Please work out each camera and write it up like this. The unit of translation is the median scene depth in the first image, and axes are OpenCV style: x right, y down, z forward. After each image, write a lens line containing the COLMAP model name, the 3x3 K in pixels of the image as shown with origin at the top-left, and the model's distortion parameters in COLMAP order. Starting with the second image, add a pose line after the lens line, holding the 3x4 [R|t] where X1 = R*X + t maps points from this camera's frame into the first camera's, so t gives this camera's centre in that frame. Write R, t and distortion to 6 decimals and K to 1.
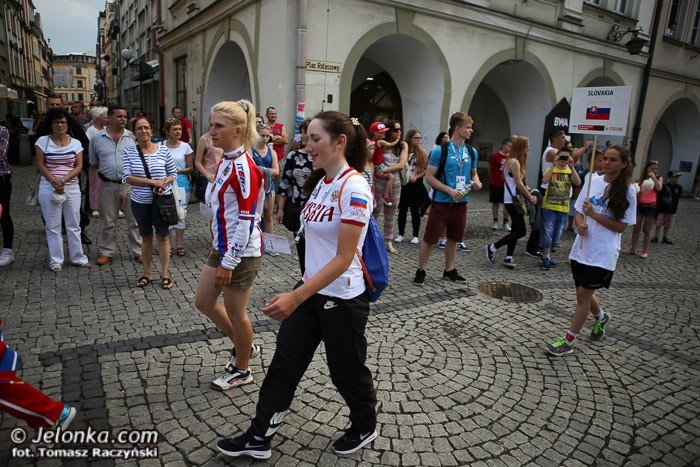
lens RADIAL K [[481.5, 0, 353.7], [0, 481.5, 233.8], [0, 0, 1]] dist [-0.099339, 0.068961]
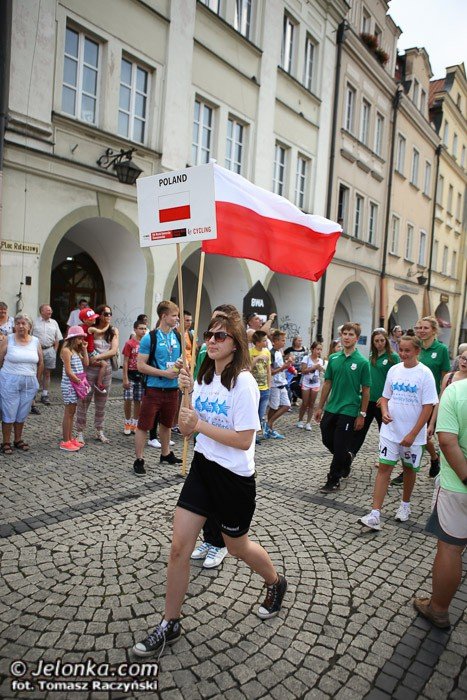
lens RADIAL K [[493.5, 0, 229.6], [0, 493.5, 347.5], [0, 0, 1]] dist [-0.096113, 0.069130]
pose [[0.938176, -0.024451, 0.345293, -0.025481], [0.070351, 0.990152, -0.121033, -0.017744], [-0.338933, 0.137842, 0.930658, -0.021397]]
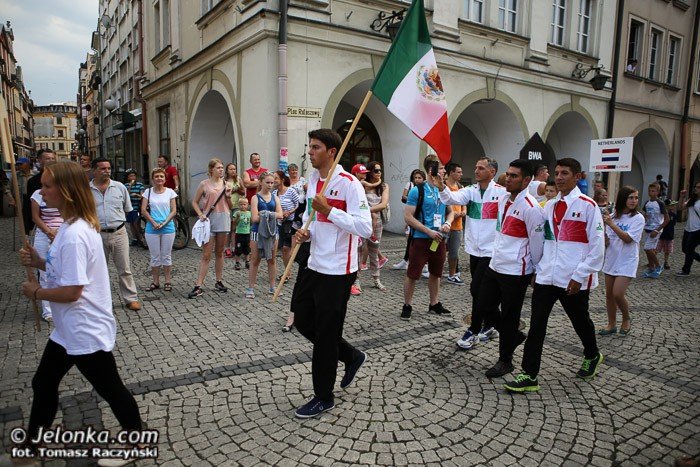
lens RADIAL K [[481.5, 0, 353.2], [0, 481.5, 233.6], [0, 0, 1]] dist [-0.099339, 0.068961]
pose [[0.998638, -0.040187, 0.033289, -0.004953], [0.042726, 0.995921, -0.079468, -0.000588], [-0.029959, 0.080782, 0.996281, -0.048392]]
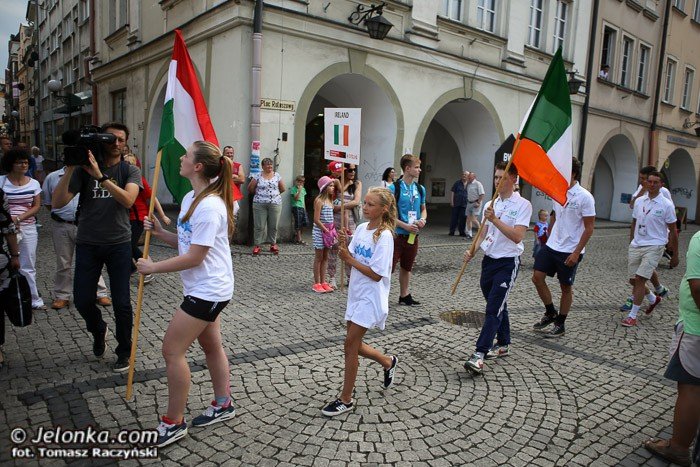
lens RADIAL K [[514.0, 0, 376.6], [0, 514.0, 237.1], [0, 0, 1]] dist [-0.099760, 0.070838]
pose [[0.988915, -0.023894, 0.146549, -0.048247], [0.034687, 0.996834, -0.071542, 0.018627], [-0.144376, 0.075832, 0.986613, -0.137200]]
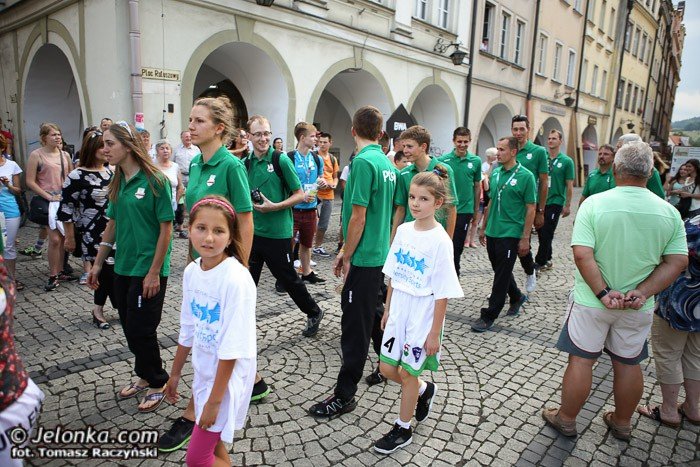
lens RADIAL K [[481.5, 0, 352.9], [0, 481.5, 234.7], [0, 0, 1]] dist [-0.099339, 0.068961]
pose [[0.953199, -0.077321, 0.292290, 0.003883], [0.080860, 0.996725, -0.000025, -0.003287], [-0.291331, 0.023658, 0.956330, -0.005775]]
